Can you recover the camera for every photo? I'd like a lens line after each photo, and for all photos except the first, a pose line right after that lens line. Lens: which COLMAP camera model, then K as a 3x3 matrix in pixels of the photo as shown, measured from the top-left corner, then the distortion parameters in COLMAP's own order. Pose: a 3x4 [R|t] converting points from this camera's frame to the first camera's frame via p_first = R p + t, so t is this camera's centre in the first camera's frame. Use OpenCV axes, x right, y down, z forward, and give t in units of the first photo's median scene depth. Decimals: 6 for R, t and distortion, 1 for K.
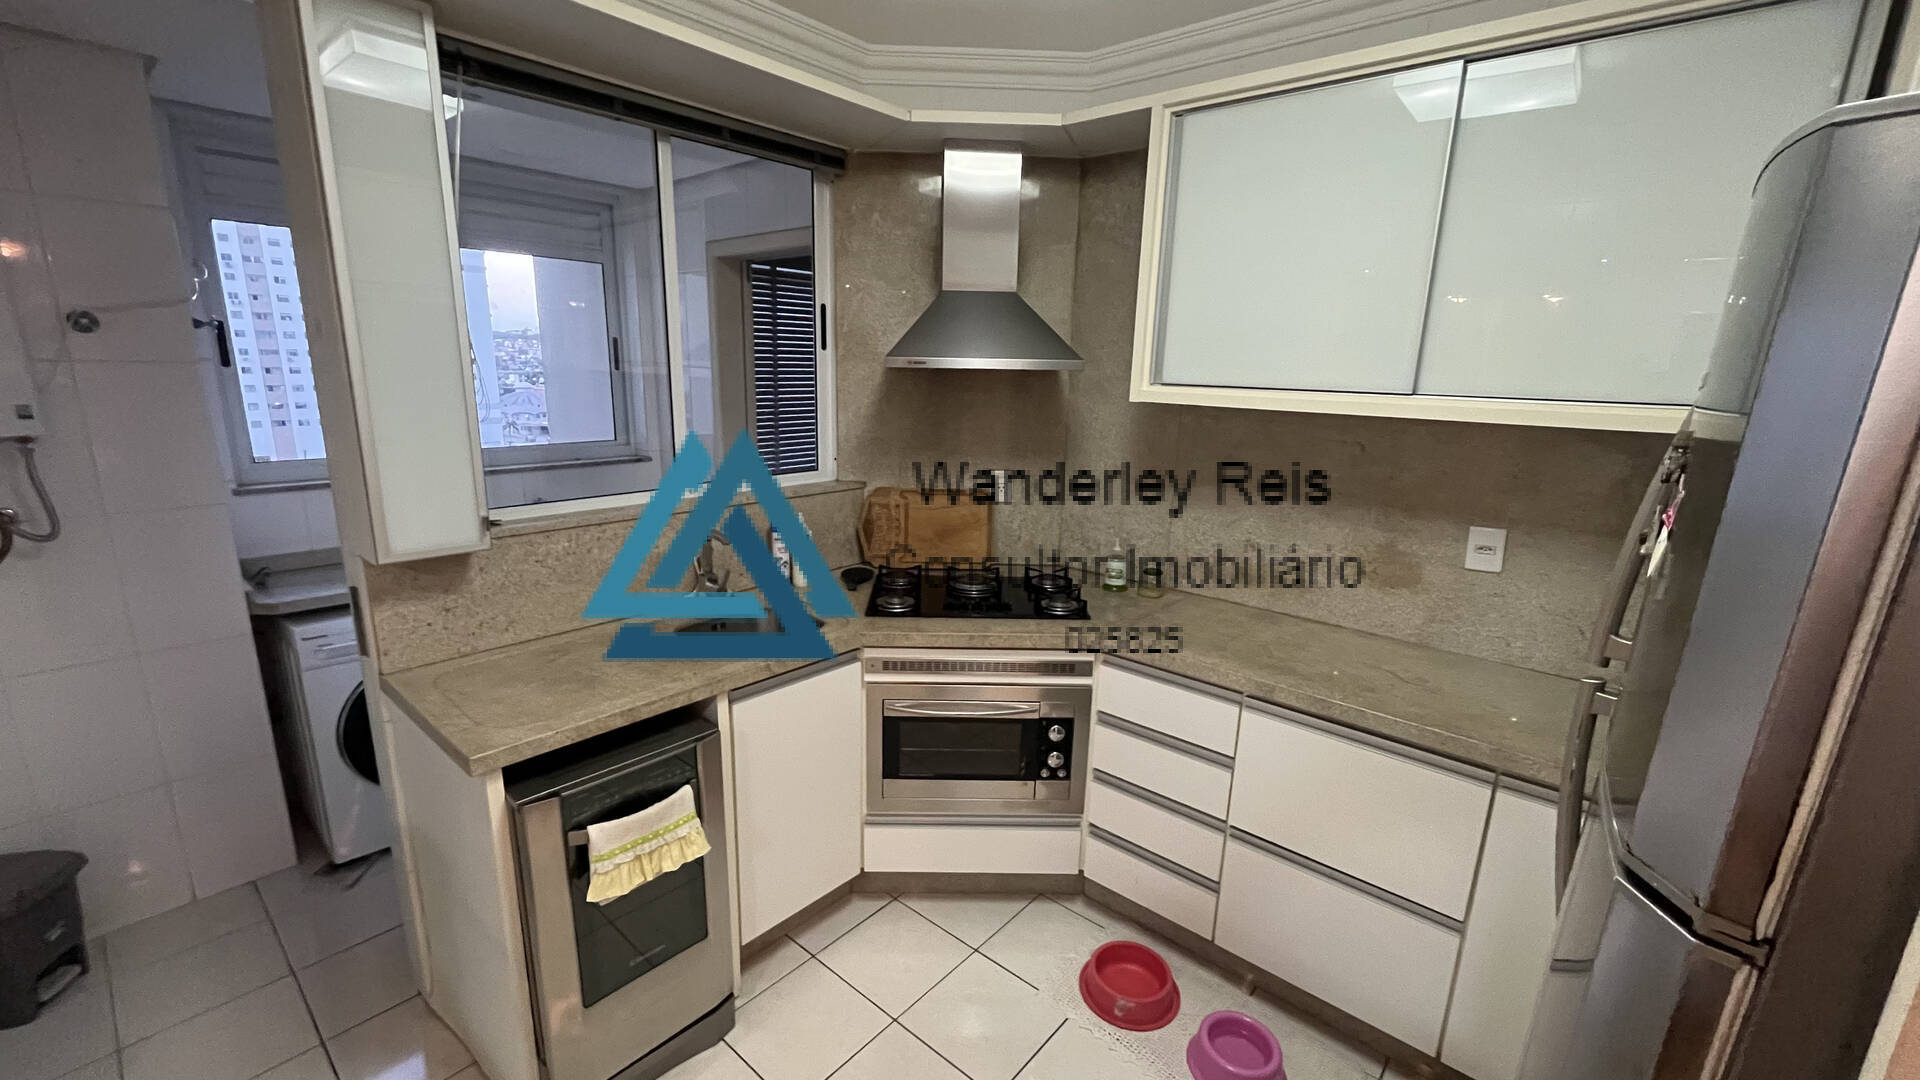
lens RADIAL K [[771.7, 0, 954.5], [0, 771.7, 545.7], [0, 0, 1]] dist [-0.001473, -0.000367]
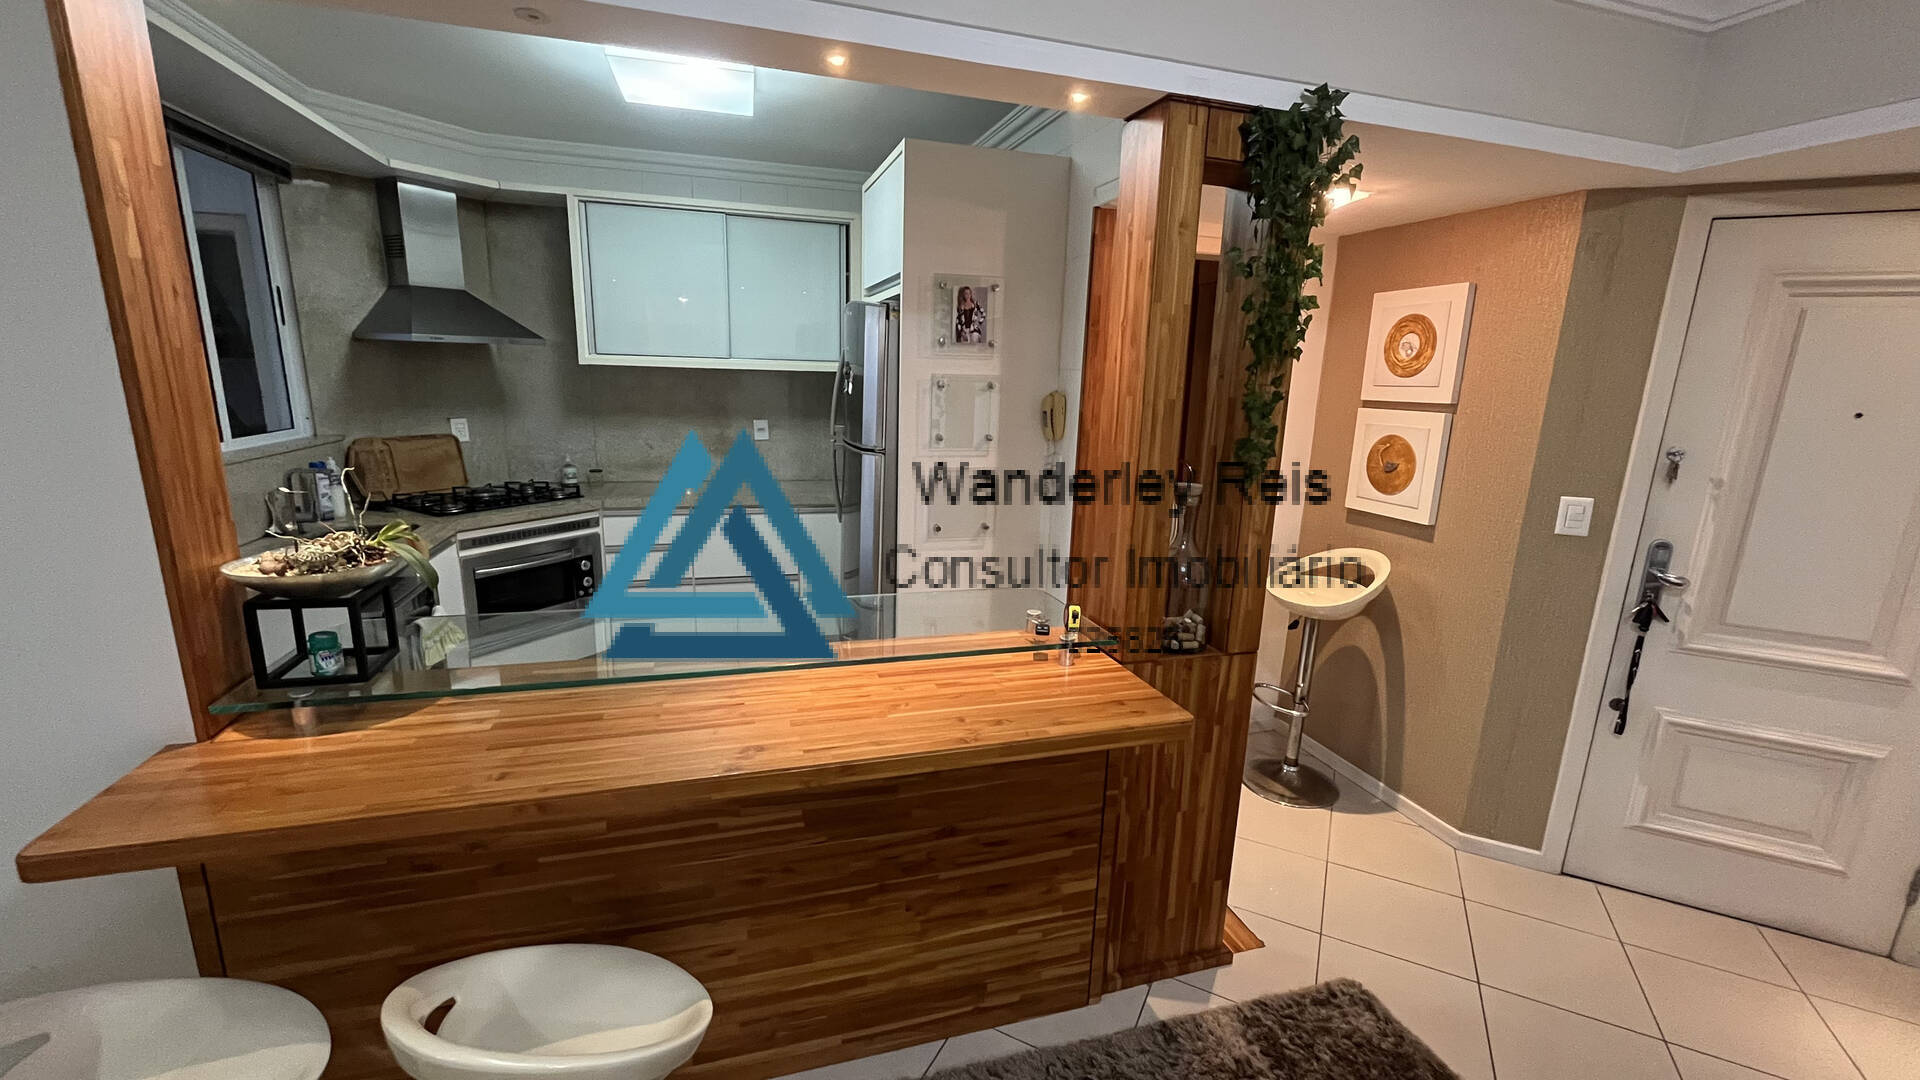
lens RADIAL K [[771.7, 0, 954.0], [0, 771.7, 539.3], [0, 0, 1]] dist [-0.001473, -0.000367]
pose [[0.531847, -0.195768, 0.823901, -0.817014], [0.178408, 0.976979, 0.116975, 0.138554], [-0.827834, 0.084778, 0.554530, -0.592329]]
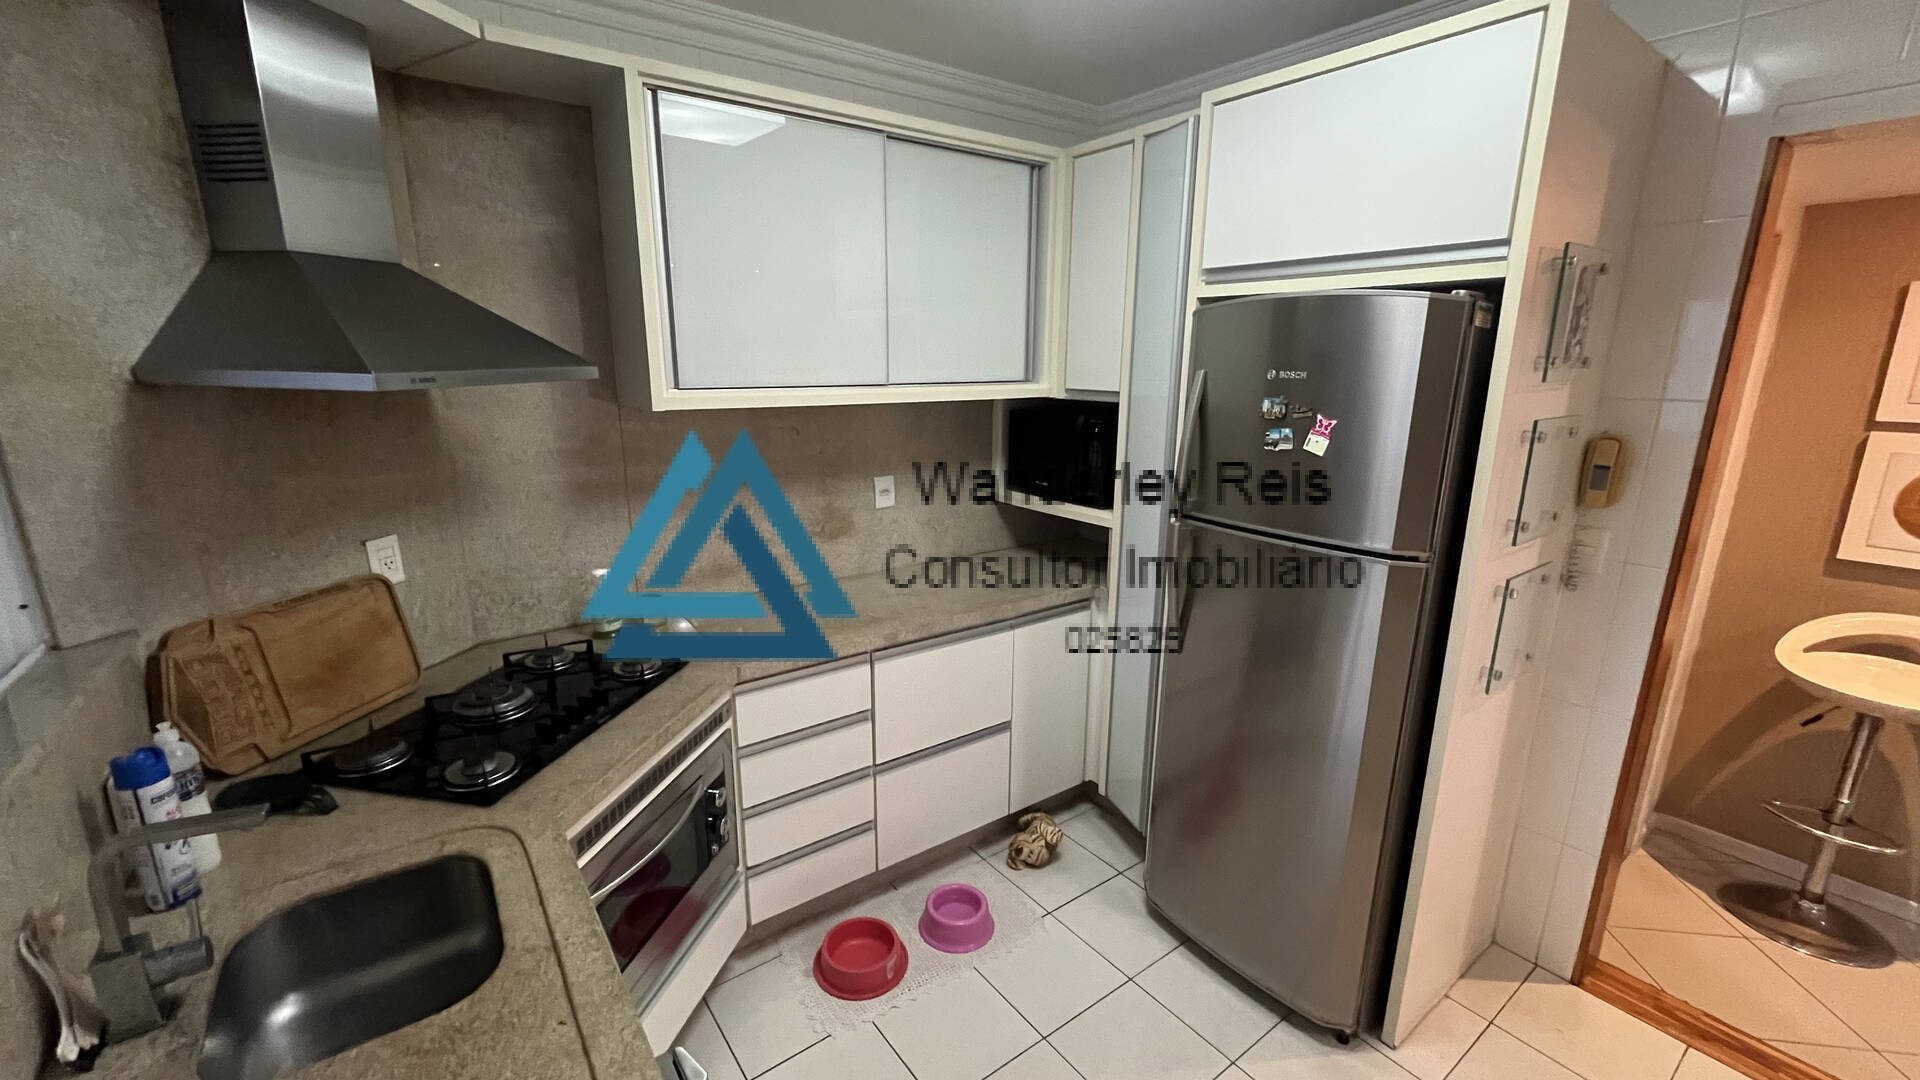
lens RADIAL K [[771.7, 0, 959.5], [0, 771.7, 544.0], [0, 0, 1]] dist [-0.001473, -0.000367]
pose [[0.221631, -0.256015, 0.940923, -0.563031], [0.224283, 0.952434, 0.206318, -0.149251], [-0.948987, 0.165307, 0.268509, 0.473234]]
